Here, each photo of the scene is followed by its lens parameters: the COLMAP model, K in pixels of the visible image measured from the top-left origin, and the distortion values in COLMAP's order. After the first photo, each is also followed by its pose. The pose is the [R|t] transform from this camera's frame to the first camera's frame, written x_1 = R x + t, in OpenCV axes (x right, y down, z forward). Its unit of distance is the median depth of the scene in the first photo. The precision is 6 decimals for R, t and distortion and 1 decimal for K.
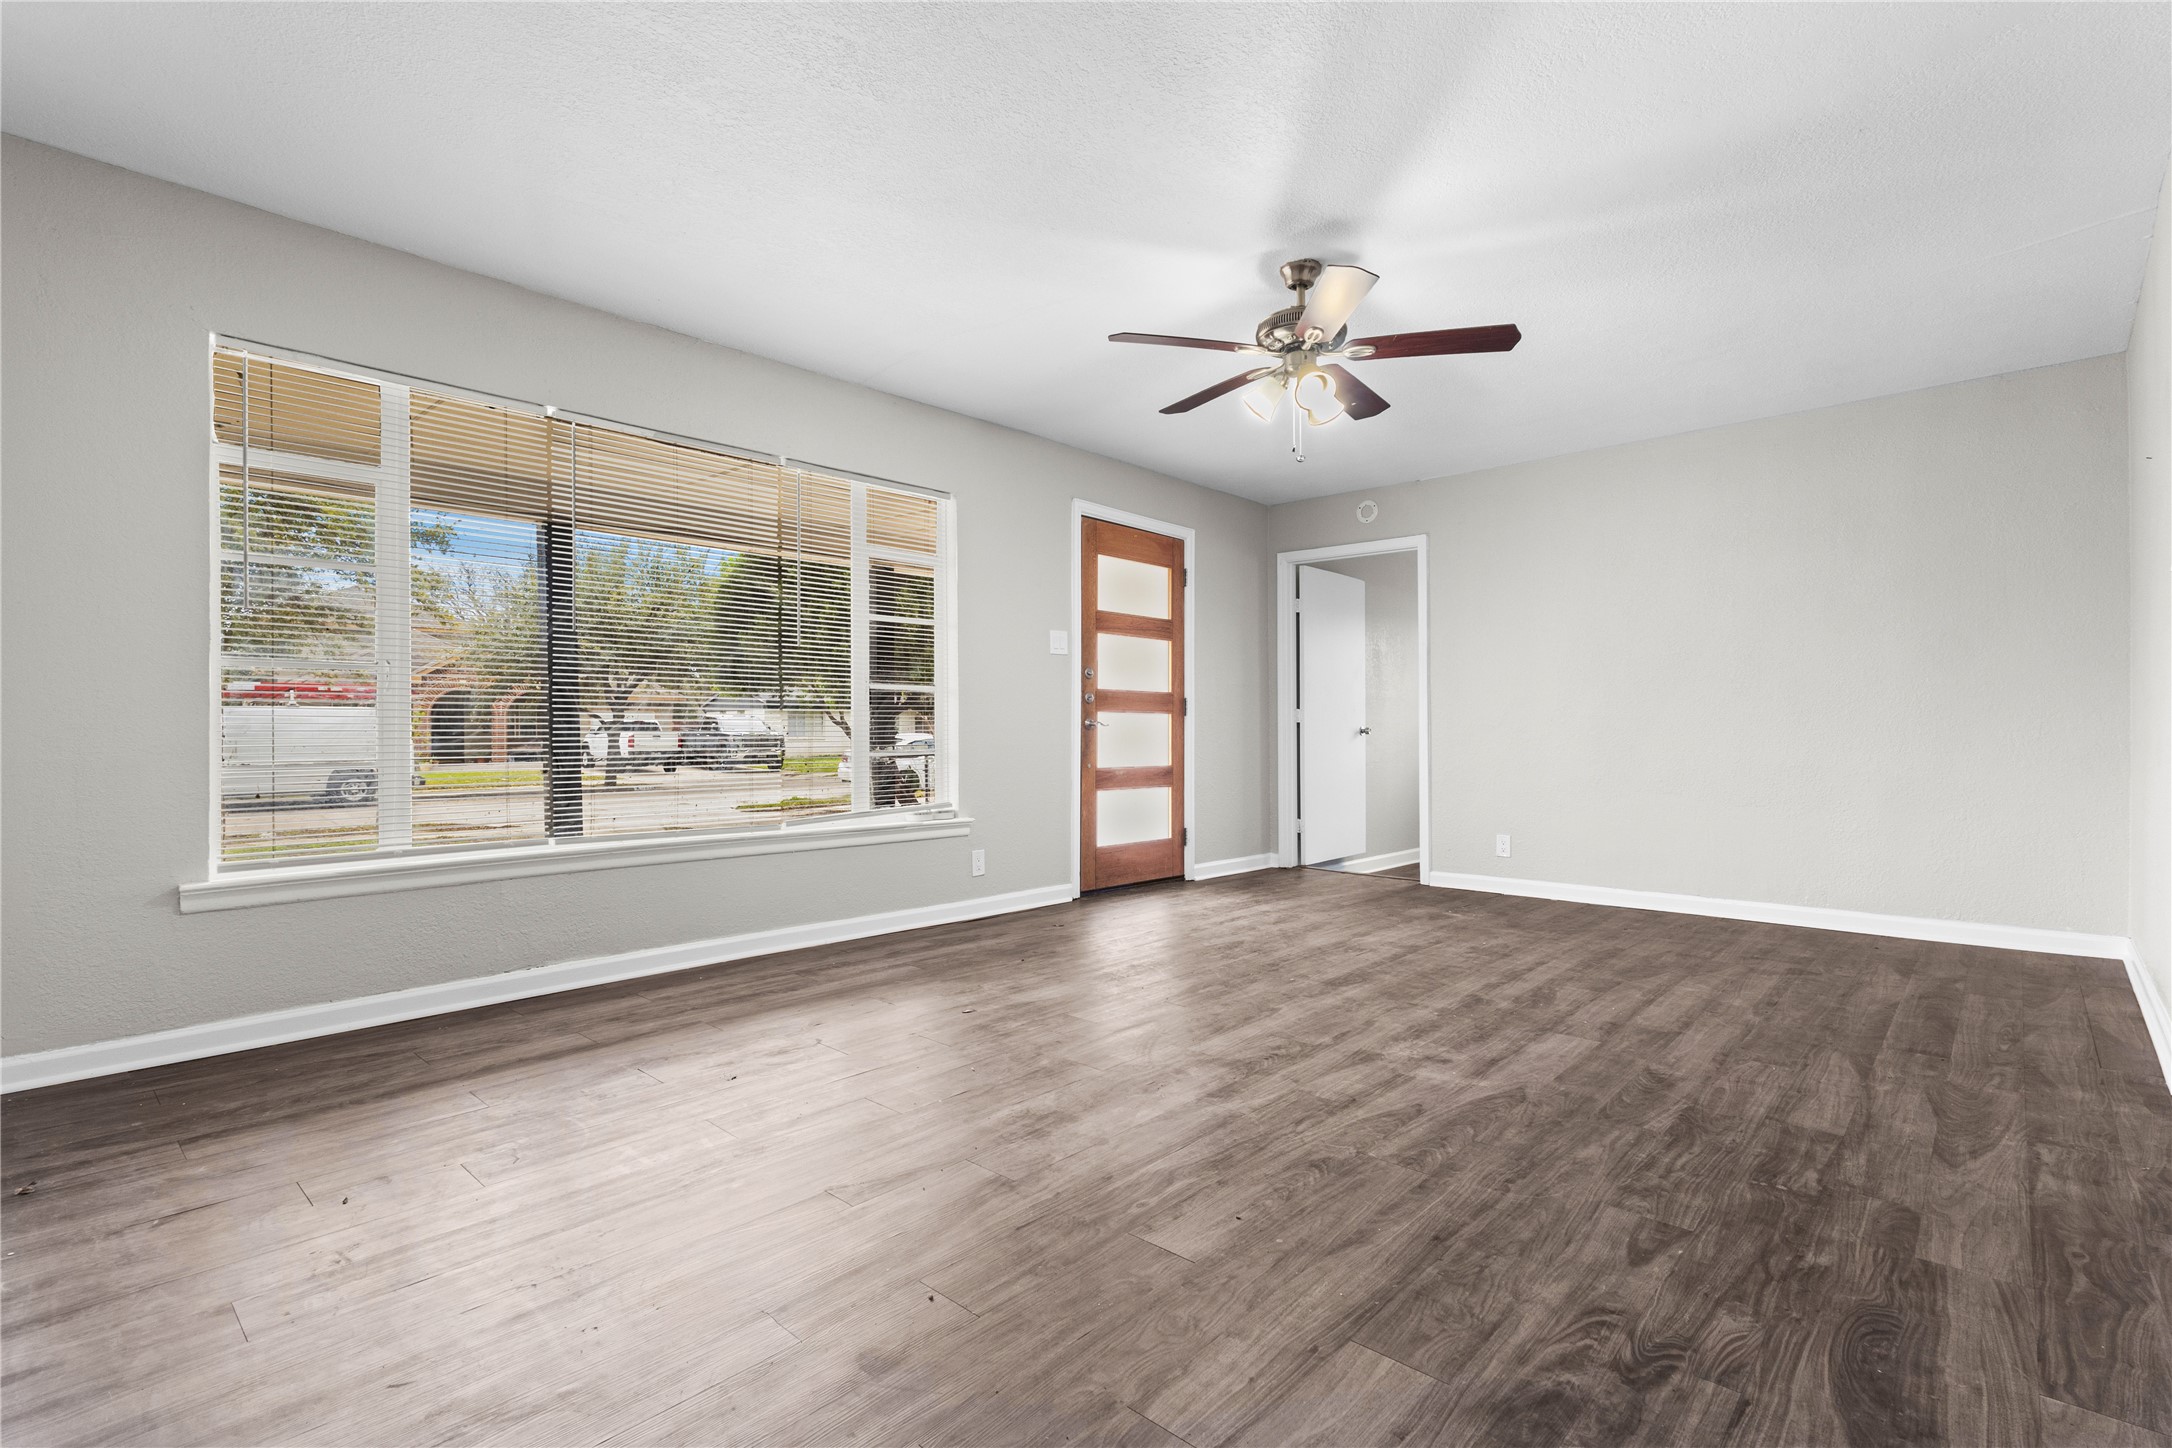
lens RADIAL K [[1007.4, 0, 1072.5], [0, 1007.4, 723.8], [0, 0, 1]] dist [0.022057, 0.000039]
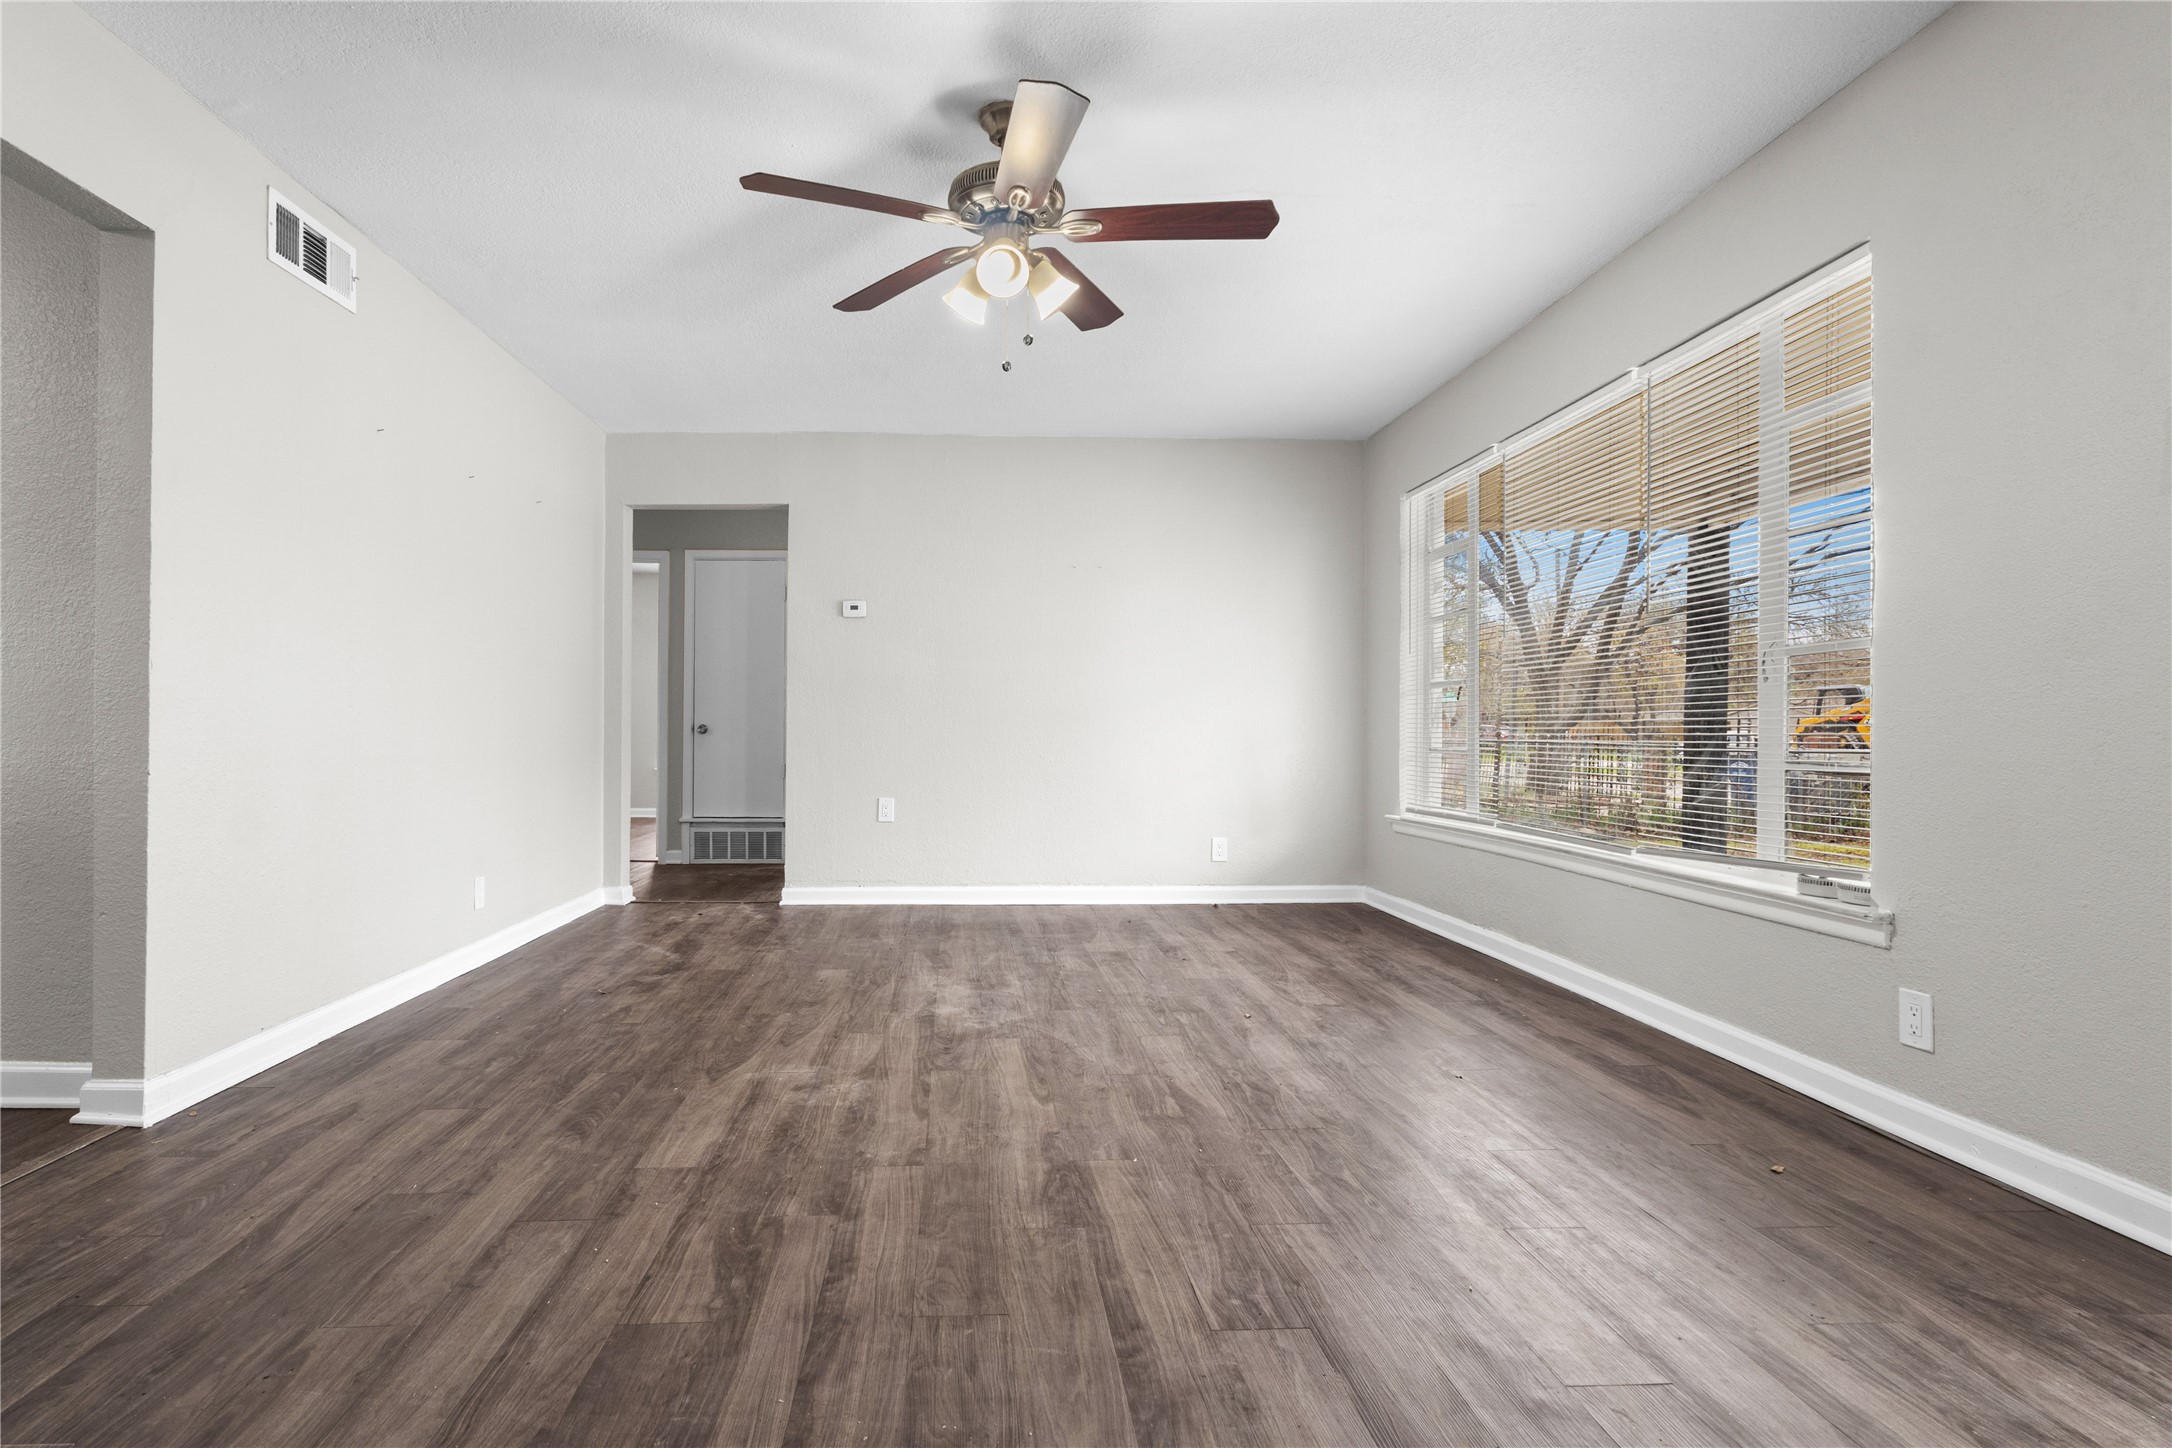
lens RADIAL K [[1007.4, 0, 1077.5], [0, 1007.4, 725.2], [0, 0, 1]] dist [0.022057, 0.000039]
pose [[-0.642190, -0.003491, -0.766538, 0.924603], [0.004221, 0.999958, -0.008091, 0.004309], [0.766534, -0.008432, -0.642148, 1.808283]]
